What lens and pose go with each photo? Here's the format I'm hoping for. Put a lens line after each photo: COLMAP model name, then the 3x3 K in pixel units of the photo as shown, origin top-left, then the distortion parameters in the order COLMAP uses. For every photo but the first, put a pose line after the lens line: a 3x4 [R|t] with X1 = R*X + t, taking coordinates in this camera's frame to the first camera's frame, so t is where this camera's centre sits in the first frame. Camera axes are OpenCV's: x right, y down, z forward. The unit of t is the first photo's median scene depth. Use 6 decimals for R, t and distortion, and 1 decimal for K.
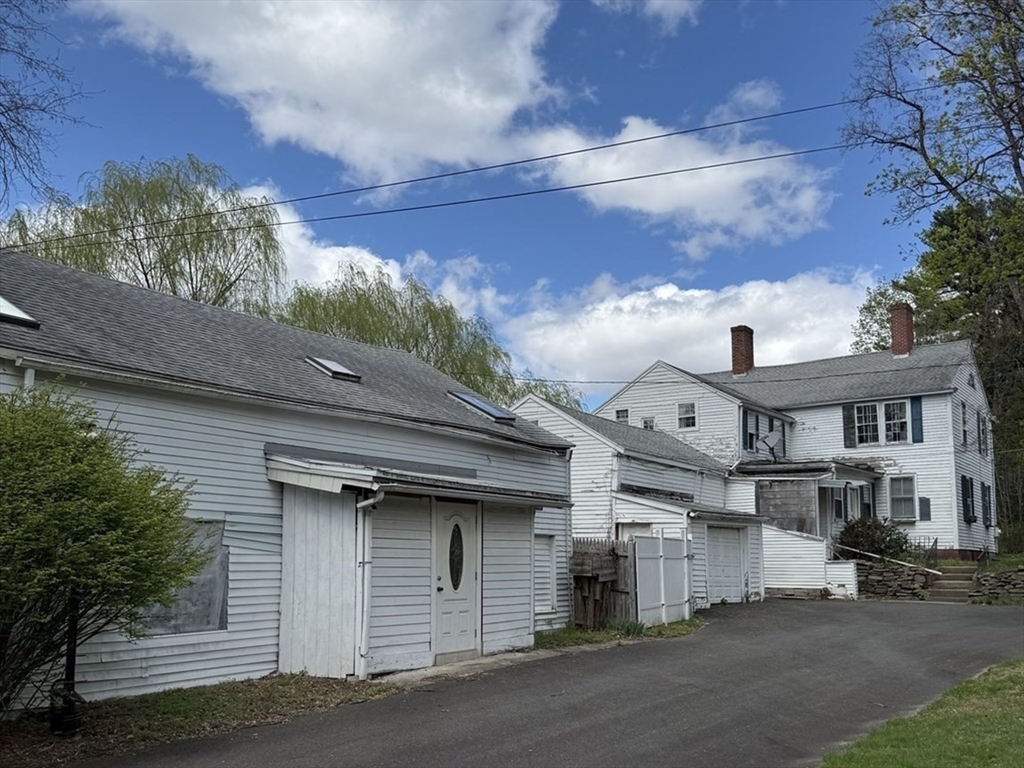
lens RADIAL K [[922.6, 0, 511.7], [0, 922.6, 449.8], [0, 0, 1]] dist [0.128622, -0.252295]
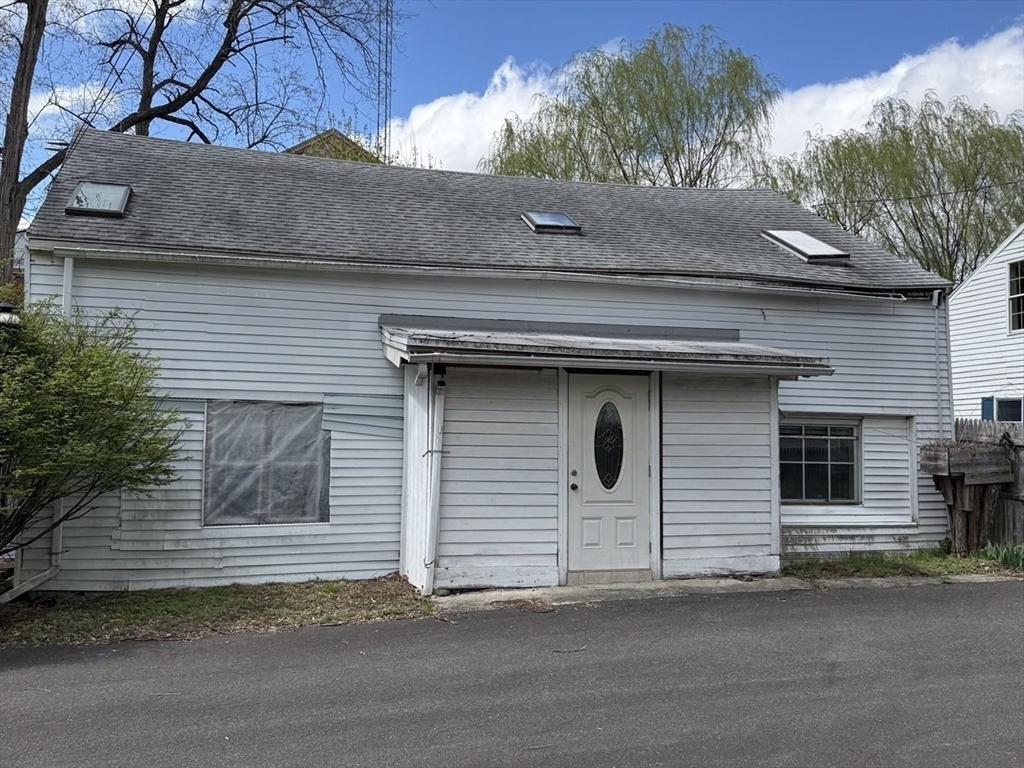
lens RADIAL K [[923.7, 0, 512.2], [0, 923.7, 363.1], [0, 0, 1]] dist [0.150633, -0.252856]
pose [[0.776381, -0.045650, -0.628609, 0.373508], [0.066677, 0.997726, 0.009896, 0.037126], [0.626727, -0.049597, 0.777659, 0.376057]]
